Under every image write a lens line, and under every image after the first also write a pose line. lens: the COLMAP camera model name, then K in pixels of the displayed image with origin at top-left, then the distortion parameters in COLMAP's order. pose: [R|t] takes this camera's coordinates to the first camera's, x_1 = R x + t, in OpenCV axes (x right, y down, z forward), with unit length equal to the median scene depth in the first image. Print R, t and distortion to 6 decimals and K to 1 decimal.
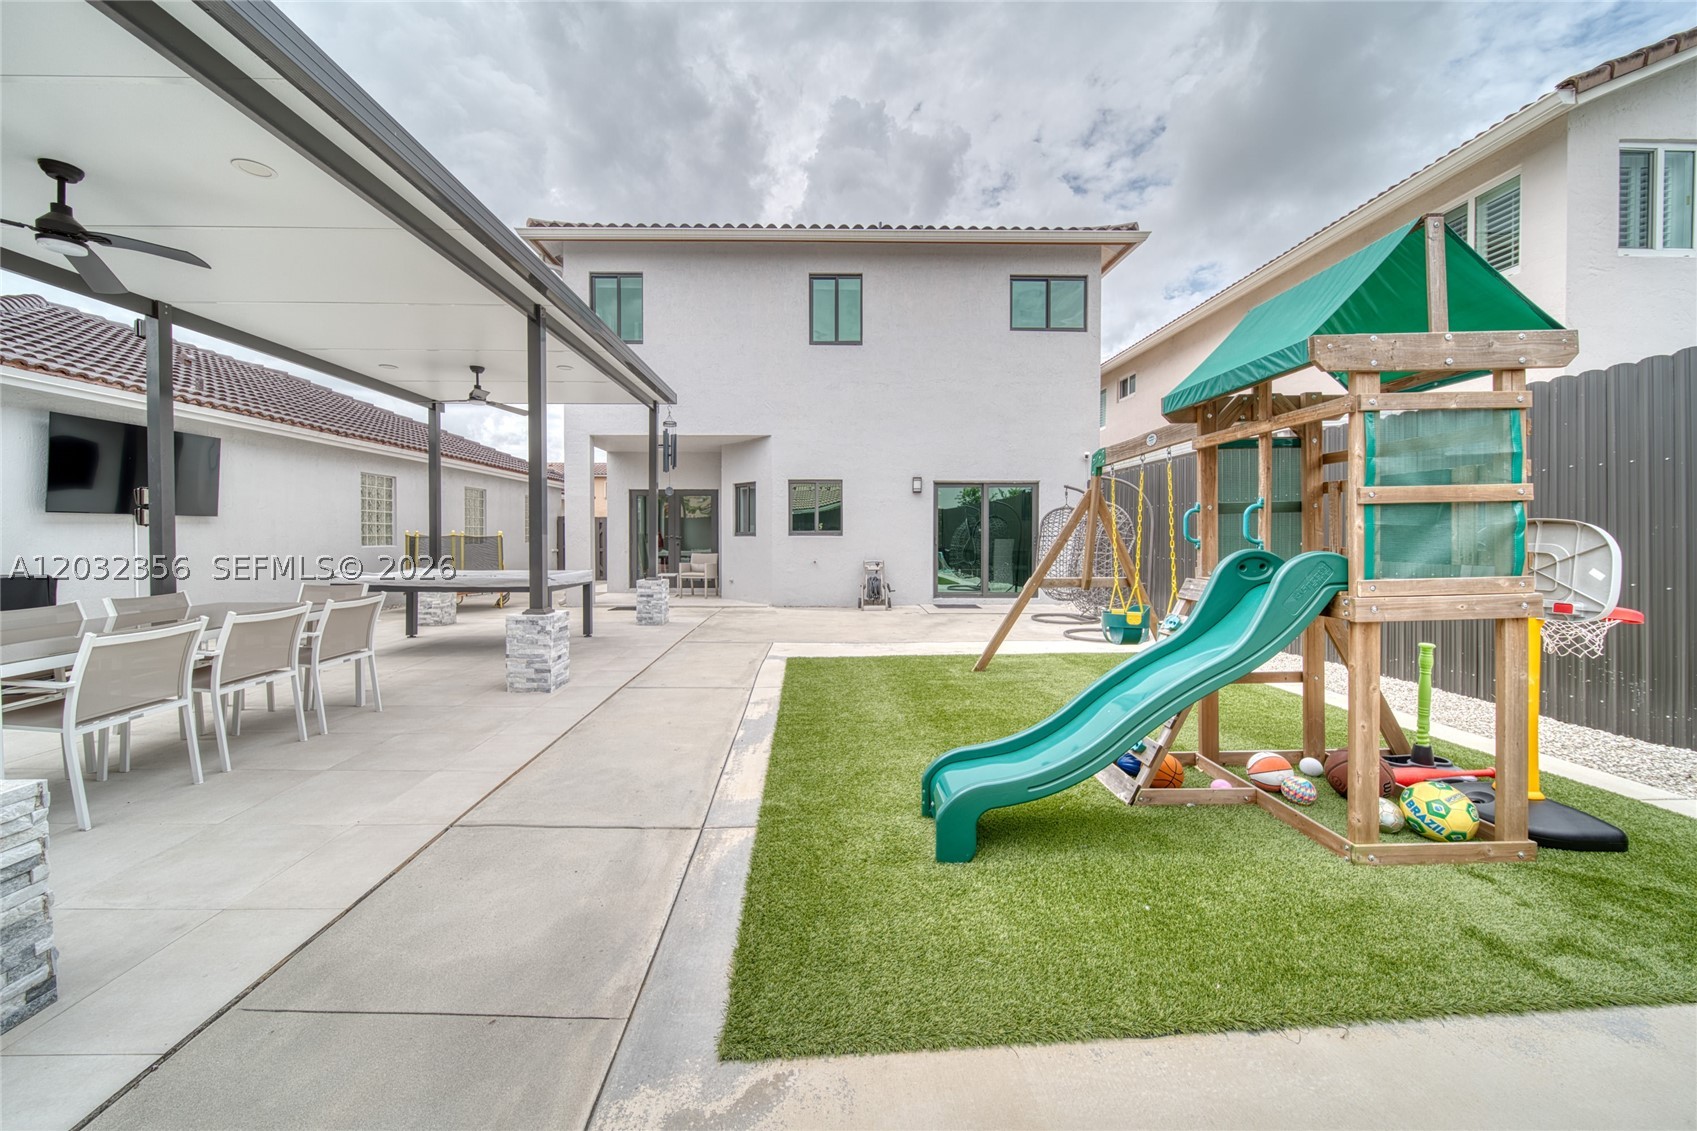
lens RADIAL K [[609.5, 0, 847.8], [0, 609.5, 537.2], [0, 0, 1]] dist [0.001488, 0.000372]
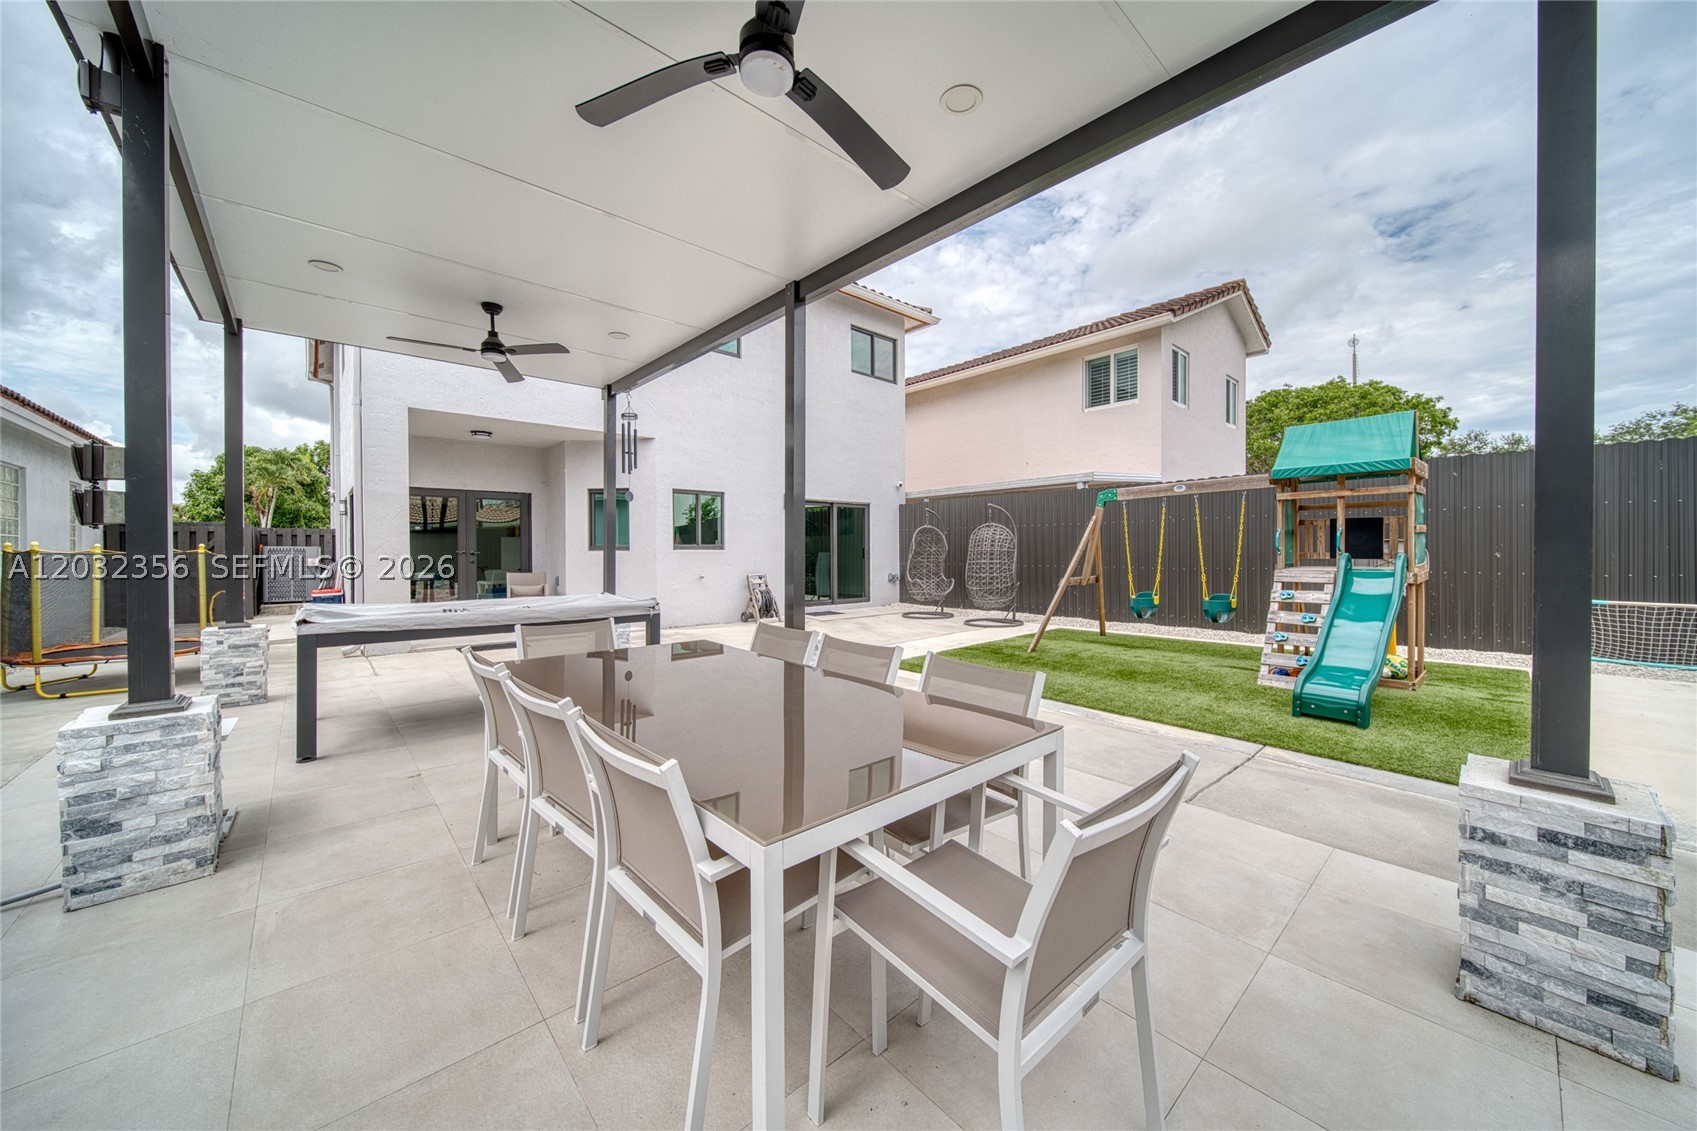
lens RADIAL K [[597.4, 0, 841.6], [0, 597.4, 555.8], [0, 0, 1]] dist [0.000632, -0.000012]
pose [[0.773408, -0.002021, 0.633905, -0.472880], [-0.001307, 0.999988, 0.004782, 0.002735], [-0.633907, -0.004527, 0.773396, 0.139361]]
